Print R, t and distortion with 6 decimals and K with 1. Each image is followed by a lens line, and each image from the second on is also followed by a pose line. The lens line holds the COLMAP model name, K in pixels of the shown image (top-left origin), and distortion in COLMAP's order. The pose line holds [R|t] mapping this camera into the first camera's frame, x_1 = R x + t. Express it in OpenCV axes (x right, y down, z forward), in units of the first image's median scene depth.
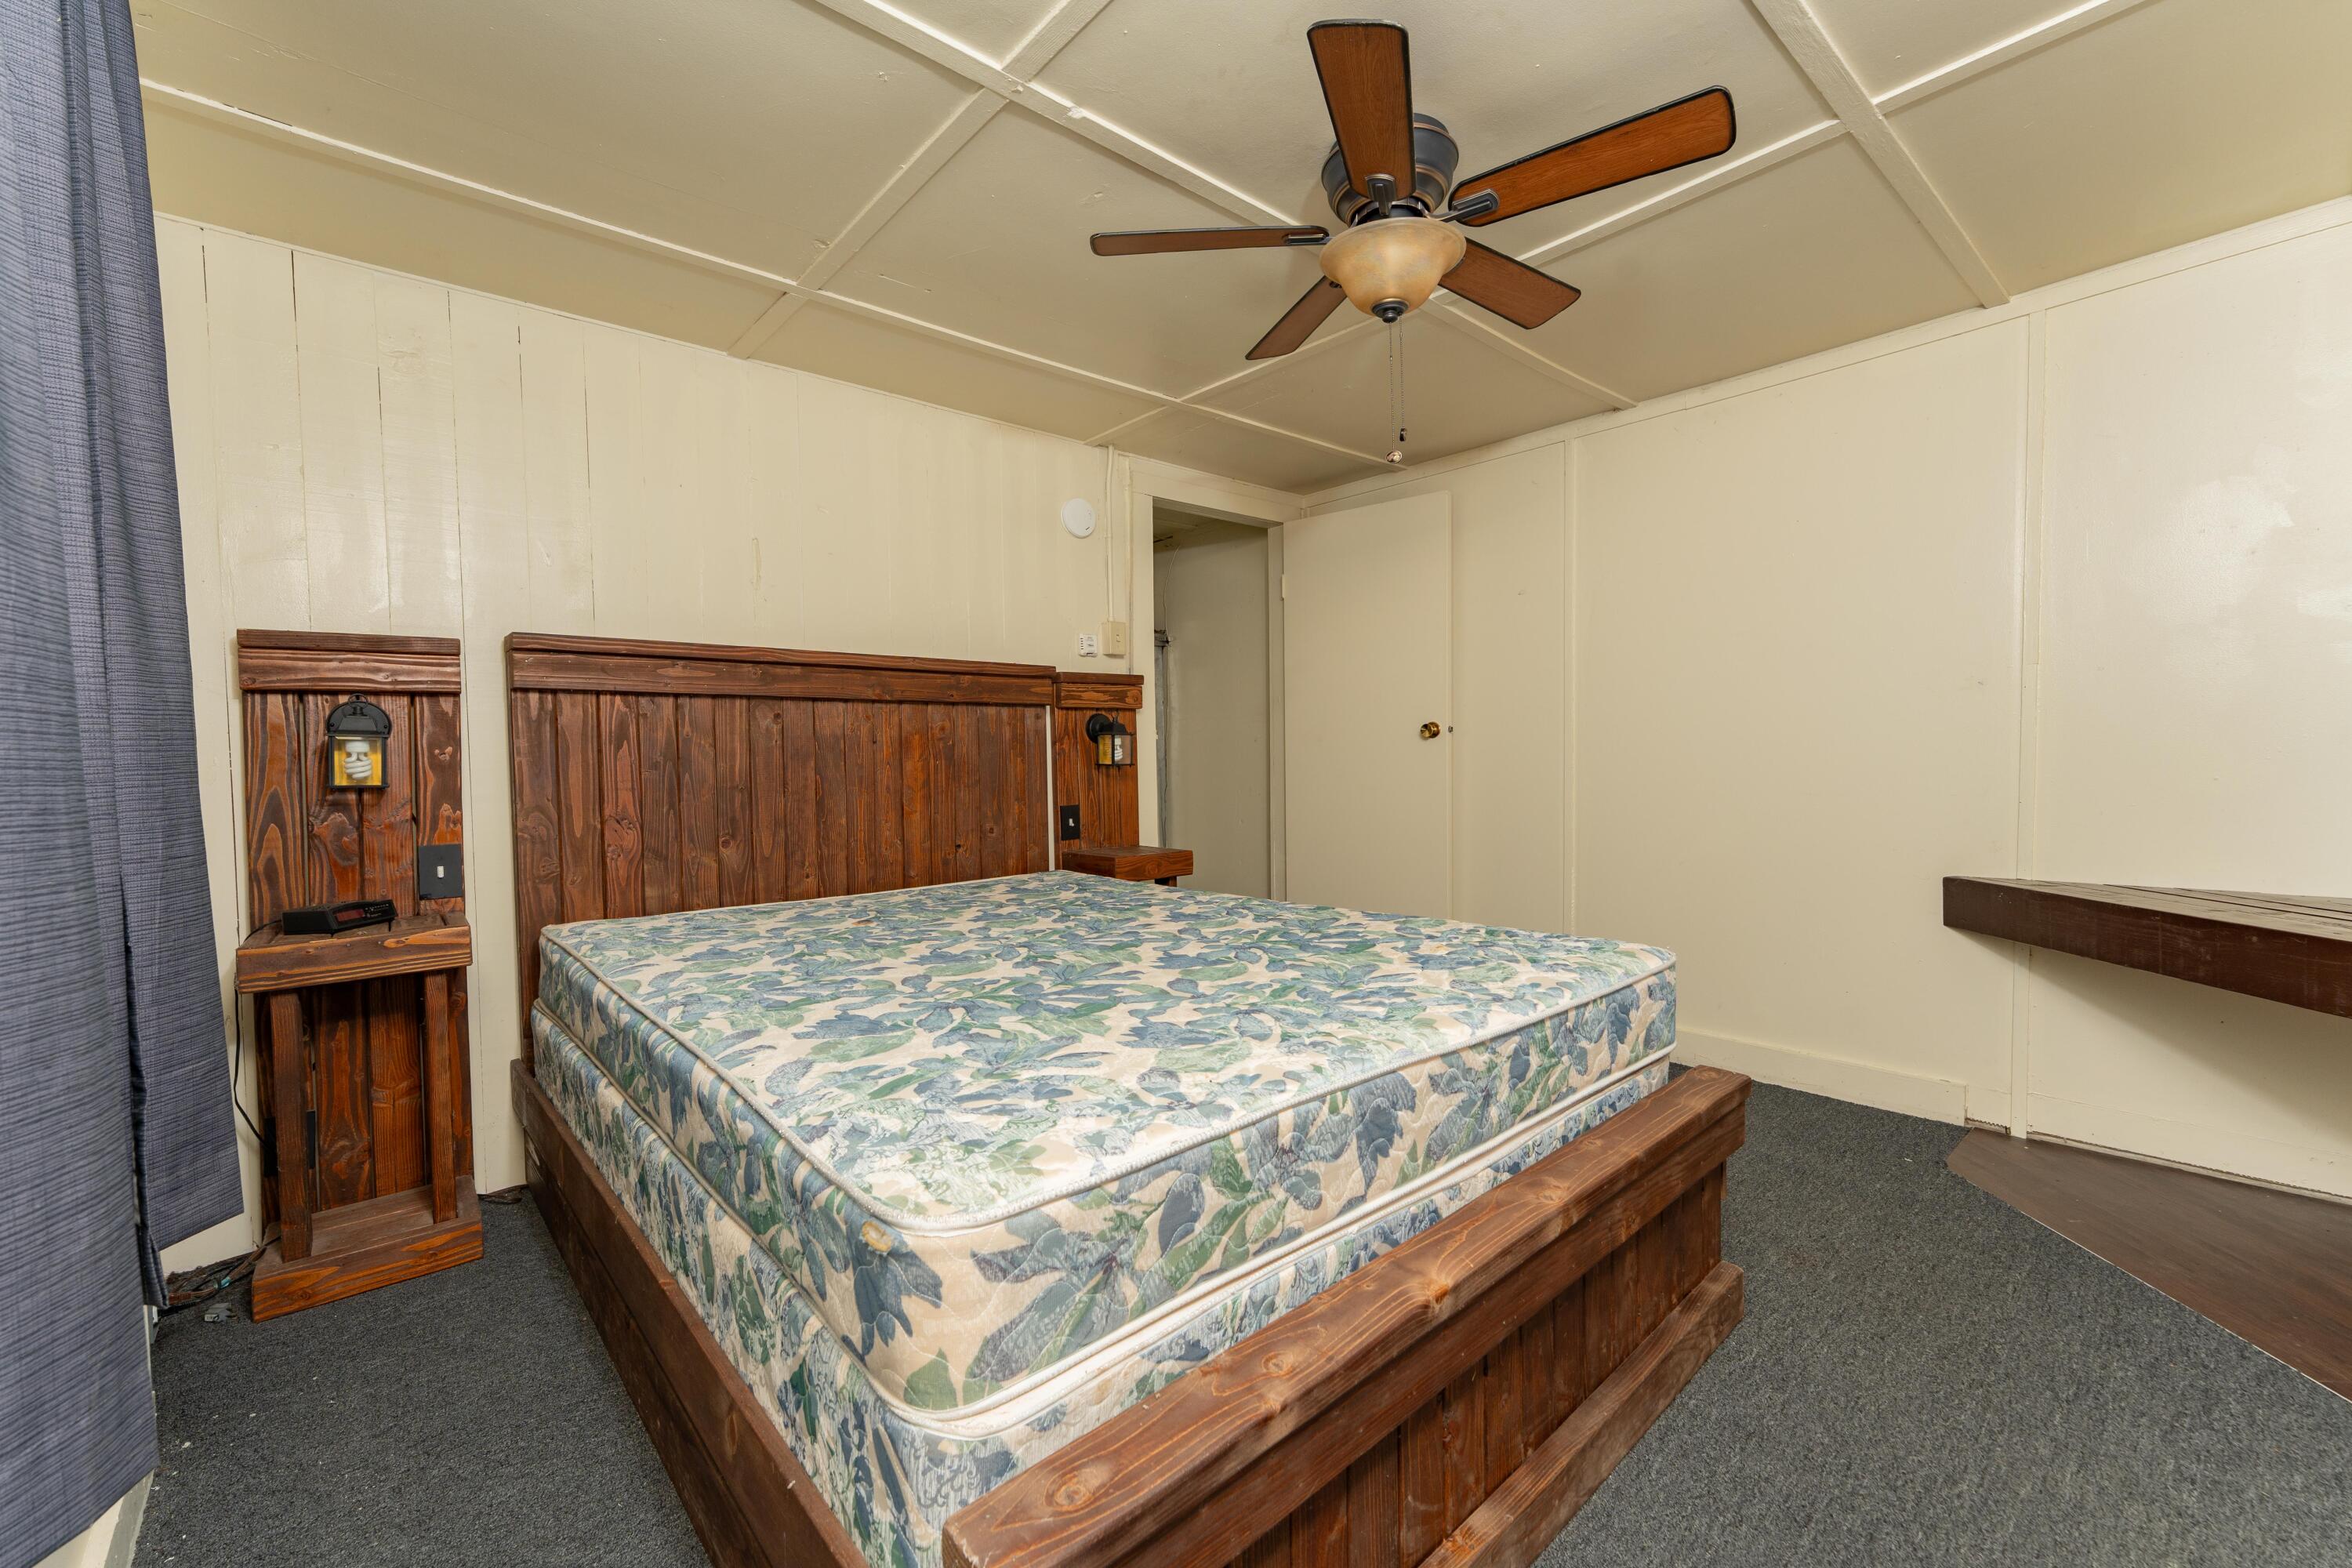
lens RADIAL K [[947.4, 0, 1190.7], [0, 947.4, 779.7], [0, 0, 1]] dist [0.001258, -0.000008]
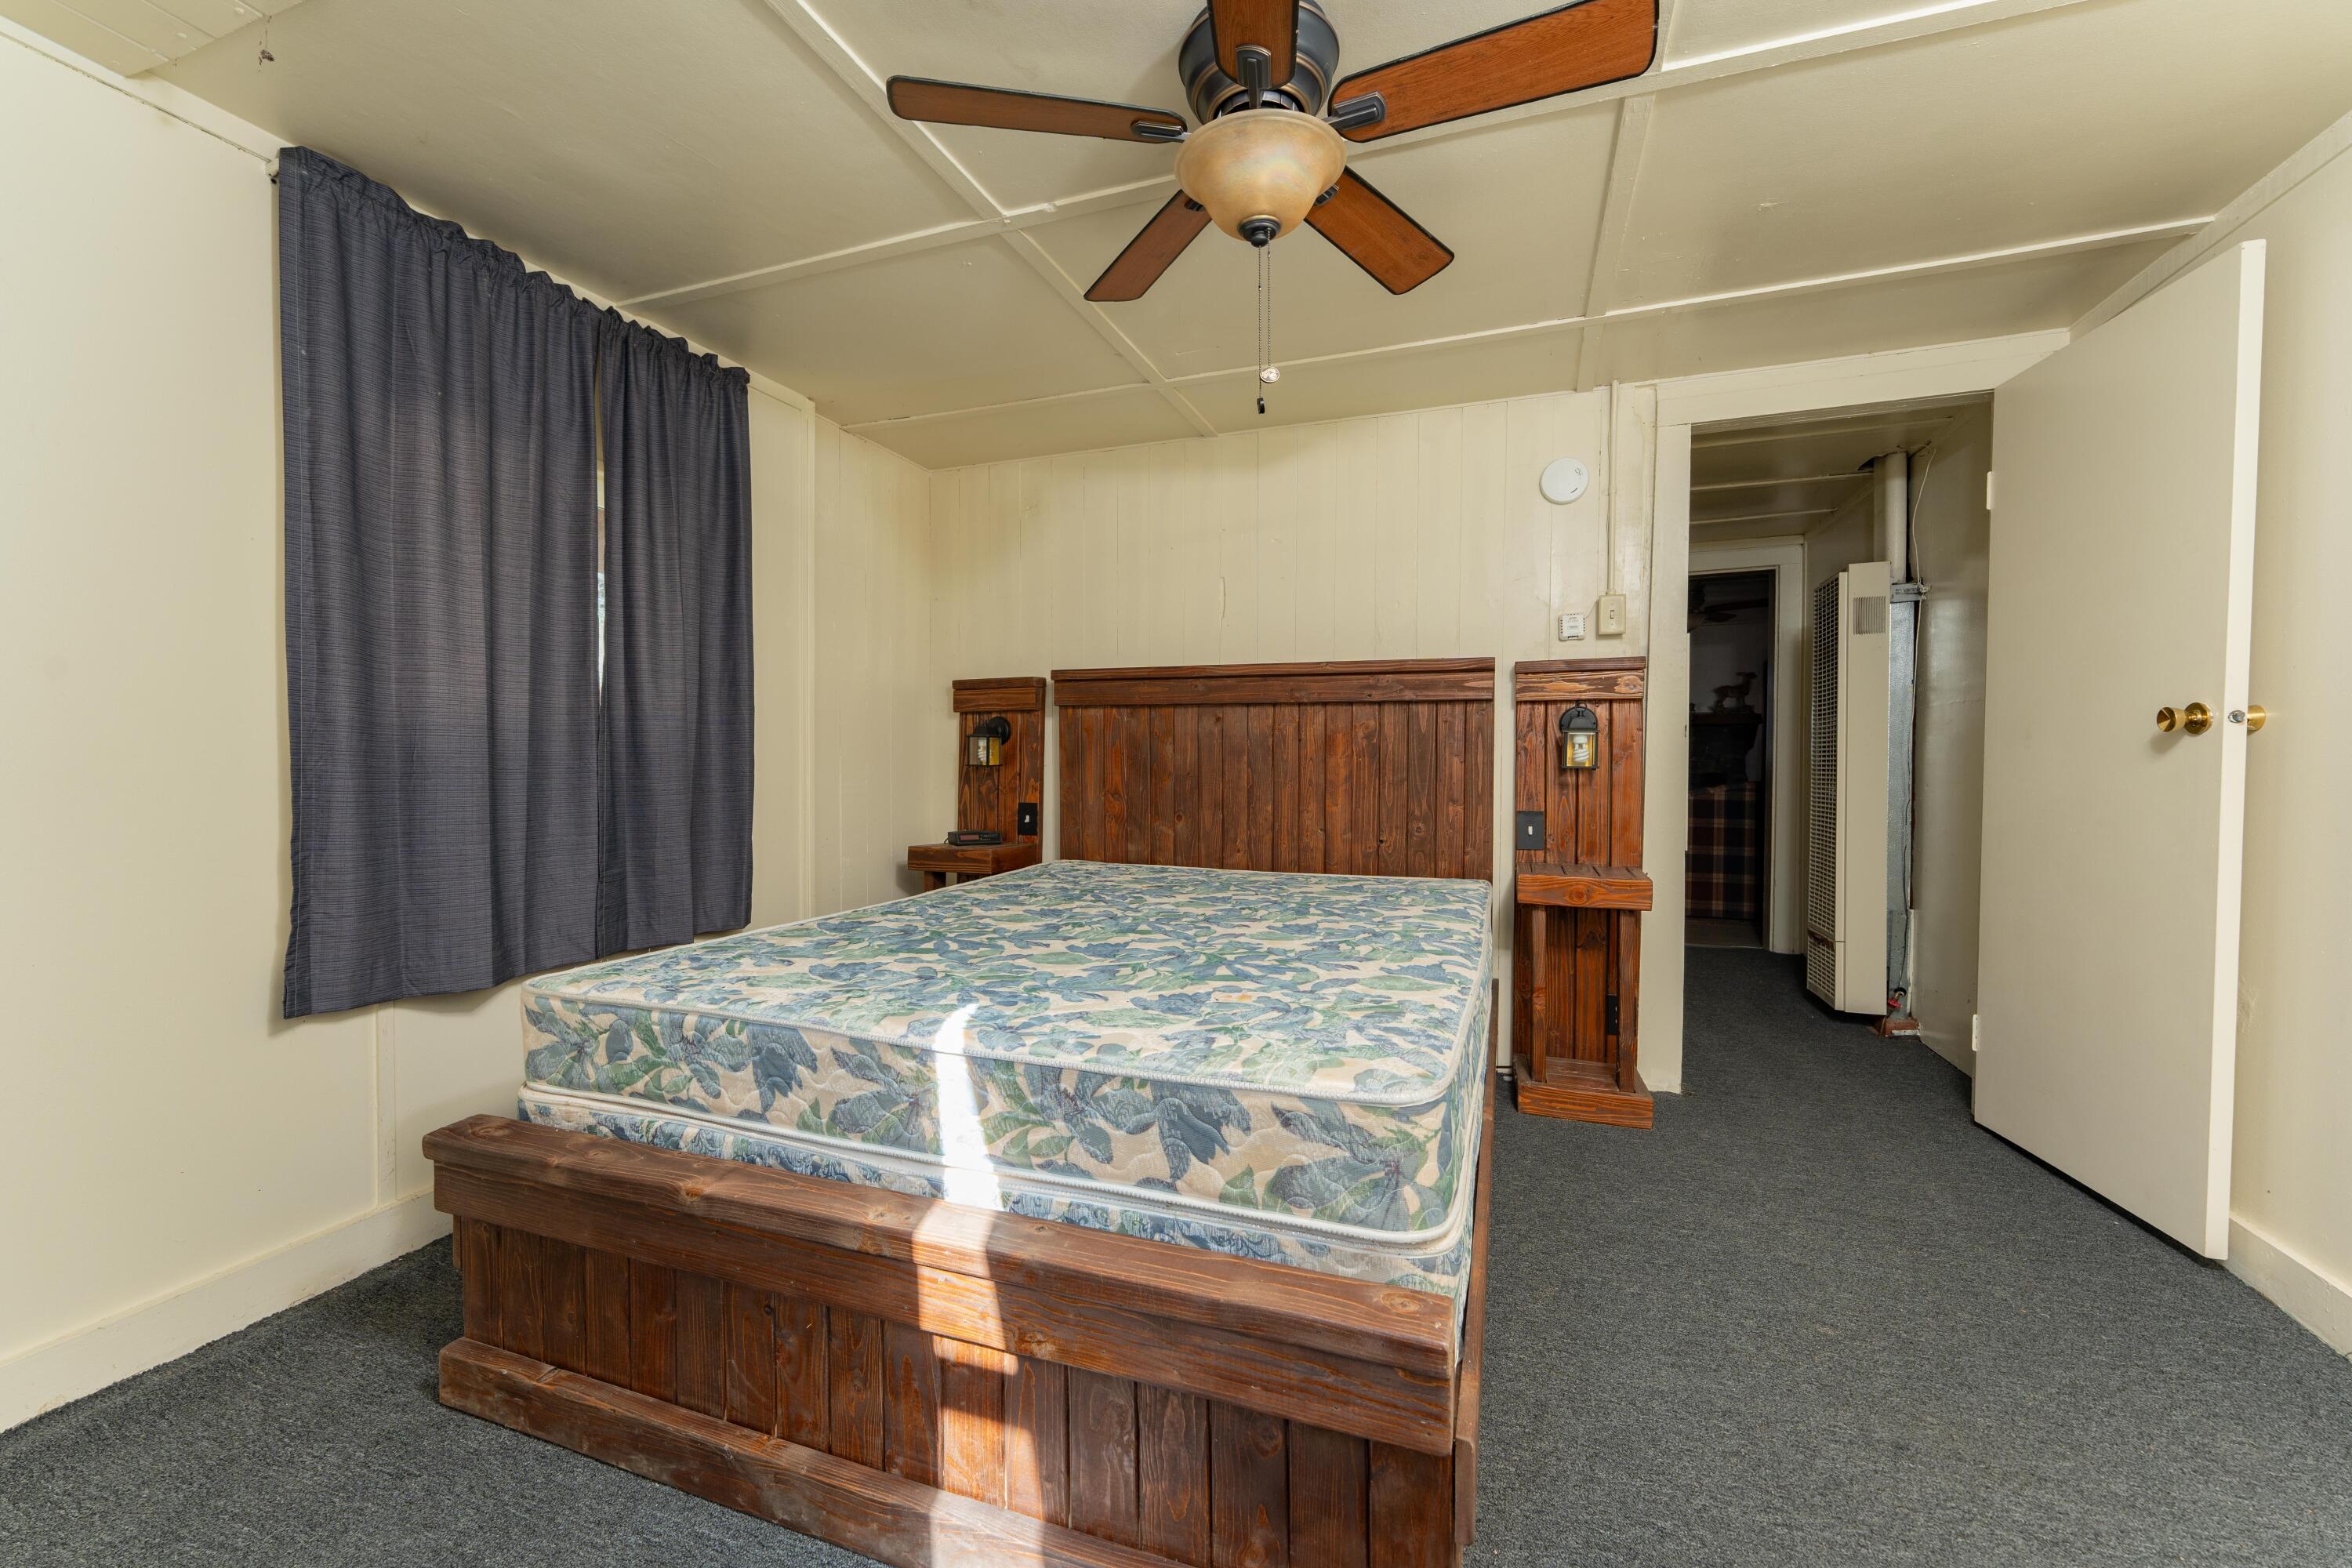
lens RADIAL K [[947.4, 0, 1182.8], [0, 947.4, 778.8], [0, 0, 1]] dist [0.001258, -0.000008]
pose [[0.475189, 0.040600, -0.878947, 1.403070], [-0.033500, 0.999045, 0.028036, -0.049526], [0.879246, 0.016122, 0.476095, 0.821391]]
